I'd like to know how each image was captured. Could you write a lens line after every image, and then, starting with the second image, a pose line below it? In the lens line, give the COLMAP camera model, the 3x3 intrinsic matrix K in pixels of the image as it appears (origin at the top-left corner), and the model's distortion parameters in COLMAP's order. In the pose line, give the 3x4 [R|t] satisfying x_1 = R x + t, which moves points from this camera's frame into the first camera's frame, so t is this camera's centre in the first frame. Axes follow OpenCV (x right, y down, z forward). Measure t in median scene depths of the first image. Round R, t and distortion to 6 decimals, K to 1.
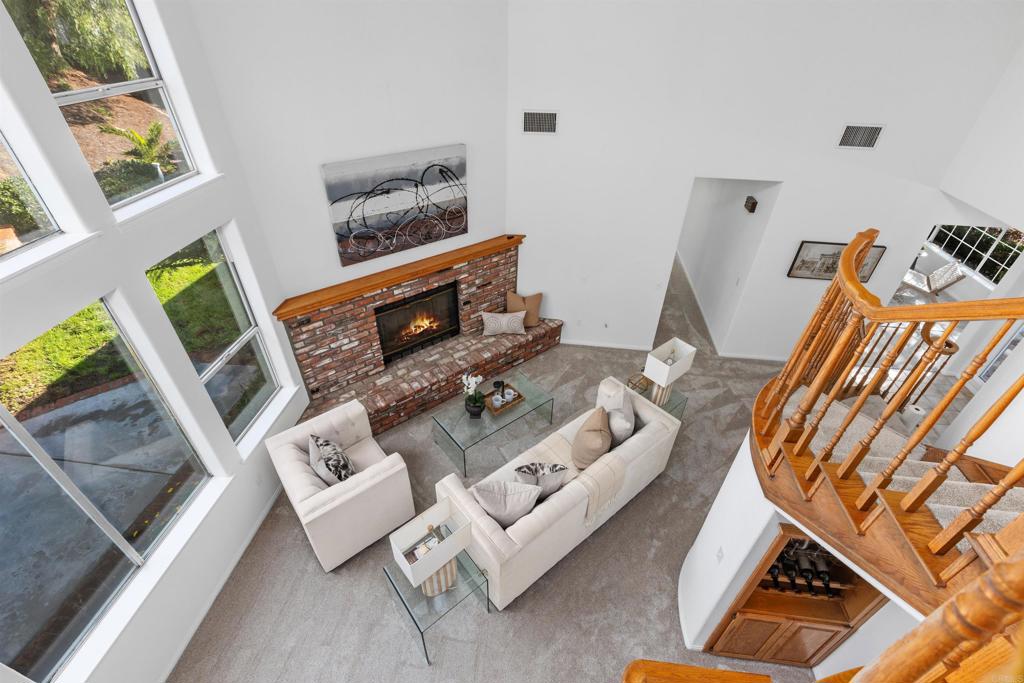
lens RADIAL K [[449.8, 0, 513.0], [0, 449.8, 333.8], [0, 0, 1]] dist [-0.000304, -0.000141]
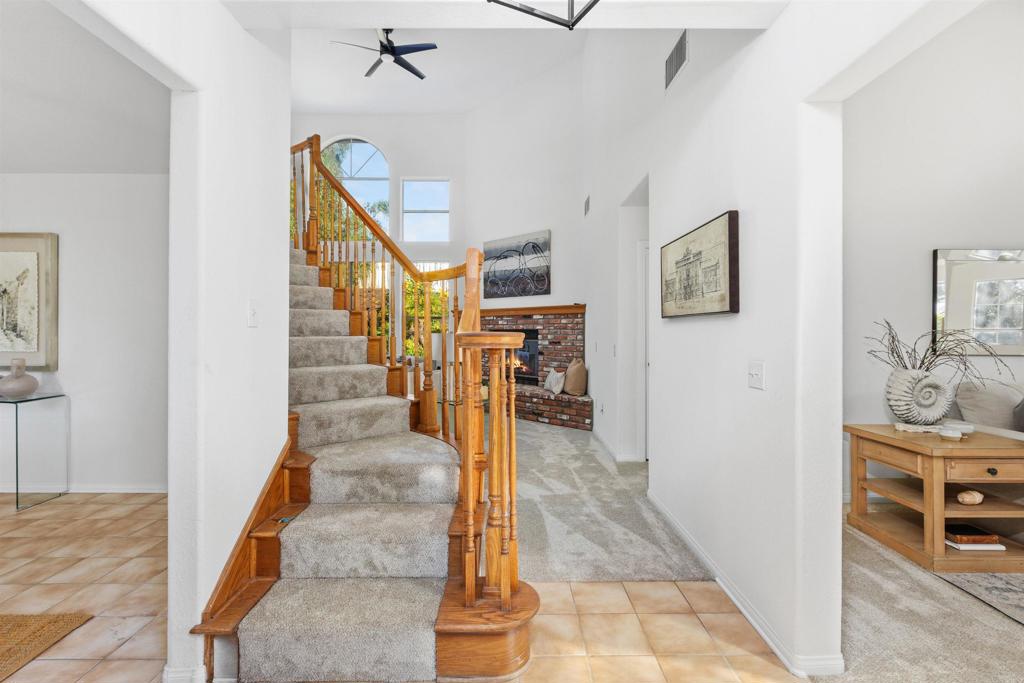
lens RADIAL K [[449.8, 0, 513.0], [0, 449.8, 333.8], [0, 0, 1]] dist [-0.000304, -0.000141]
pose [[0.114657, -0.018903, -0.993225, 1.251769], [-0.582415, 0.808682, -0.082624, 0.036913], [0.804765, 0.587942, 0.081712, 0.941080]]
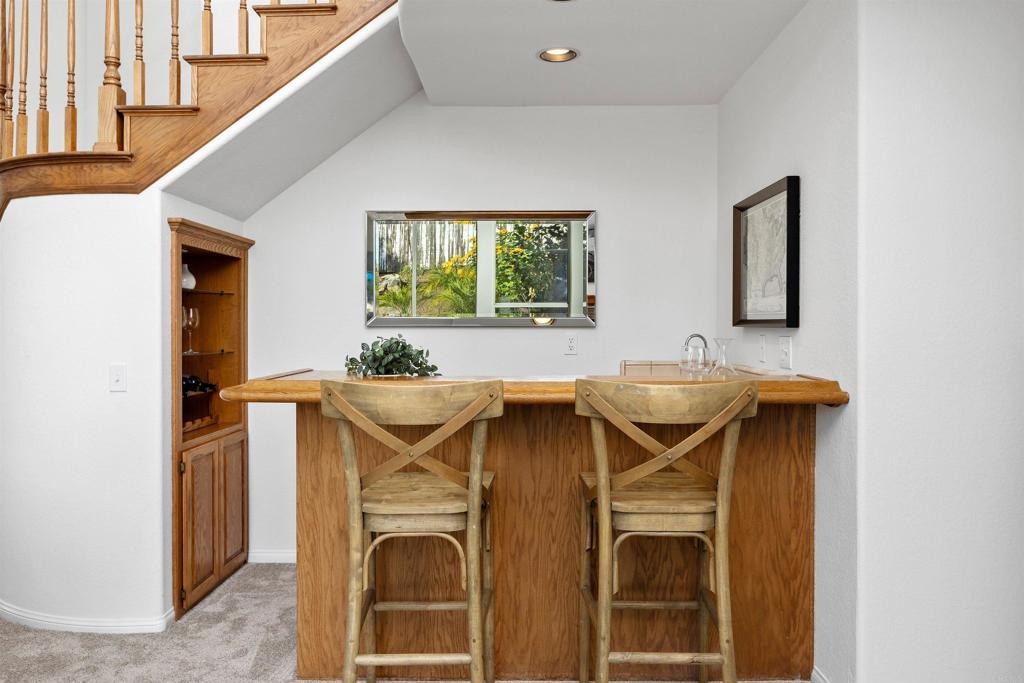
lens RADIAL K [[748.8, 0, 512.2], [0, 748.8, 333.5], [0, 0, 1]] dist [0.001350, -0.001984]
pose [[-0.101813, -0.028091, 0.994407, -0.382953], [0.582222, 0.808837, 0.082461, 0.410213], [-0.806630, 0.587361, -0.065995, 0.357534]]
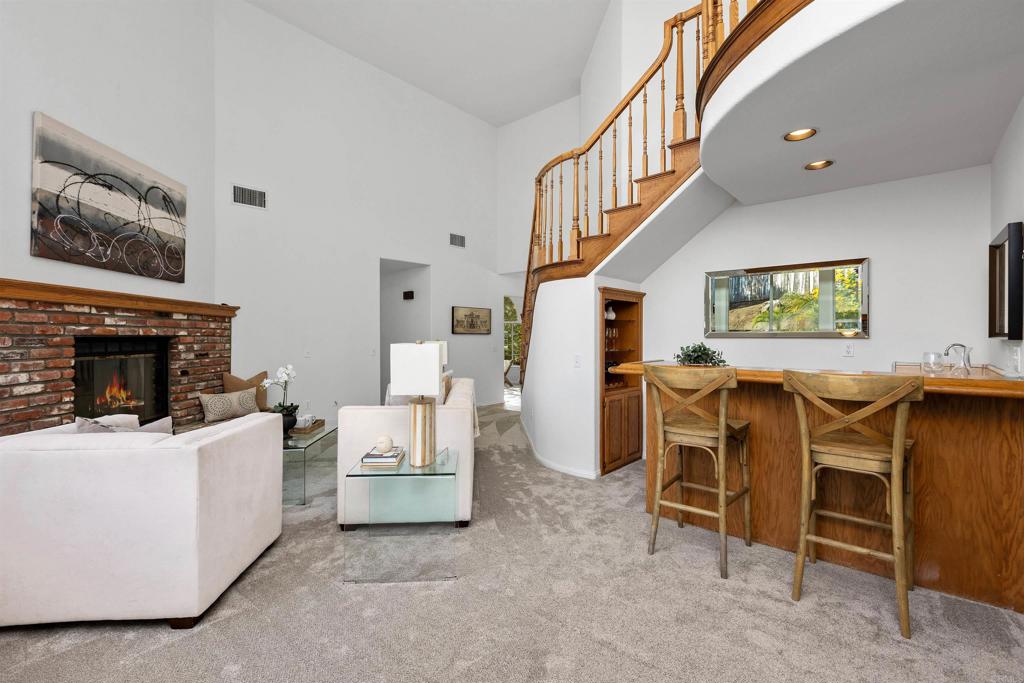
lens RADIAL K [[449.8, 0, 513.0], [0, 449.8, 333.8], [0, 0, 1]] dist [-0.000304, -0.000141]
pose [[0.570112, -0.018333, 0.821362, -0.481476], [0.493138, 0.807256, -0.324272, 0.472303], [-0.657105, 0.589916, 0.469267, 0.259651]]
